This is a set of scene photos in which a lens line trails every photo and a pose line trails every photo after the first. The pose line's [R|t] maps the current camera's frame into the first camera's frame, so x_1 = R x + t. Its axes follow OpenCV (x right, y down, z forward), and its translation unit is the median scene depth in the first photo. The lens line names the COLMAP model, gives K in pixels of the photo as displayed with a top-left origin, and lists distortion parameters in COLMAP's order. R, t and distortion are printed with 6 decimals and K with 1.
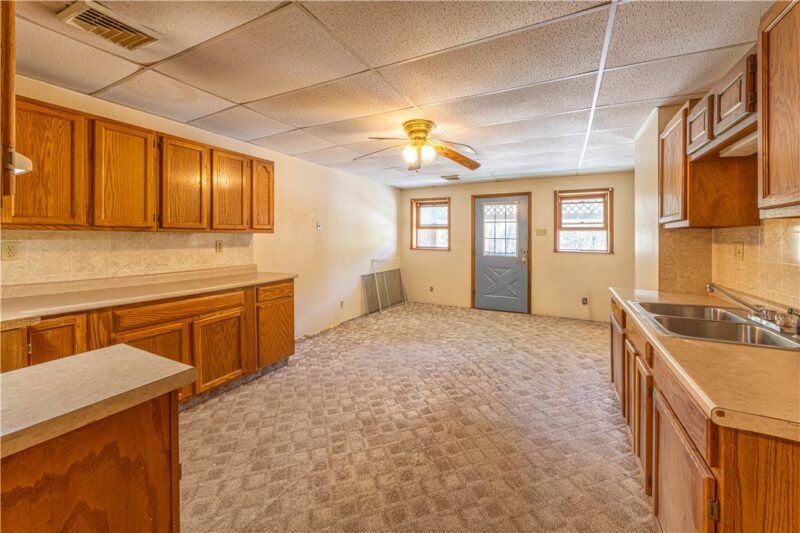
lens RADIAL K [[318.6, 0, 400.2], [0, 318.6, 237.0], [0, 0, 1]] dist [0.000364, 0.000037]
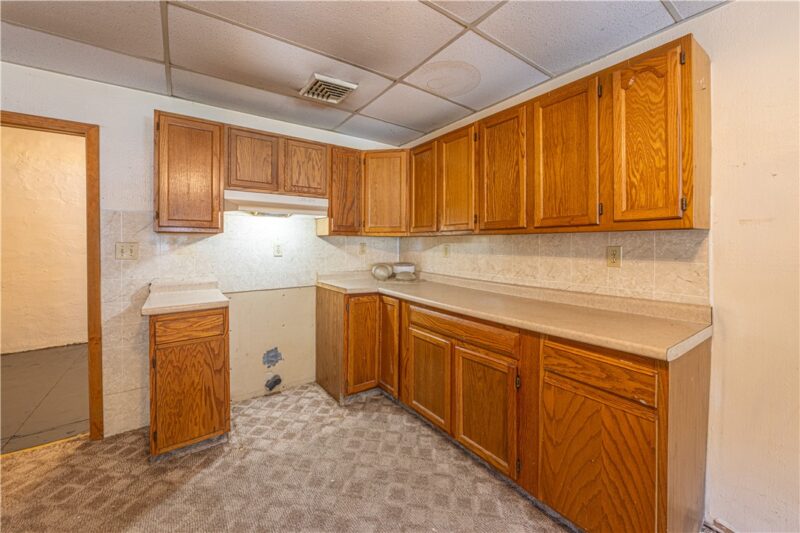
lens RADIAL K [[318.6, 0, 400.6], [0, 318.6, 247.3], [0, 0, 1]] dist [0.000364, 0.000037]
pose [[-0.456929, 0.010849, -0.889437, 0.108104], [-0.001273, 0.999917, 0.012851, 0.007143], [0.889503, 0.007004, -0.456877, 1.101069]]
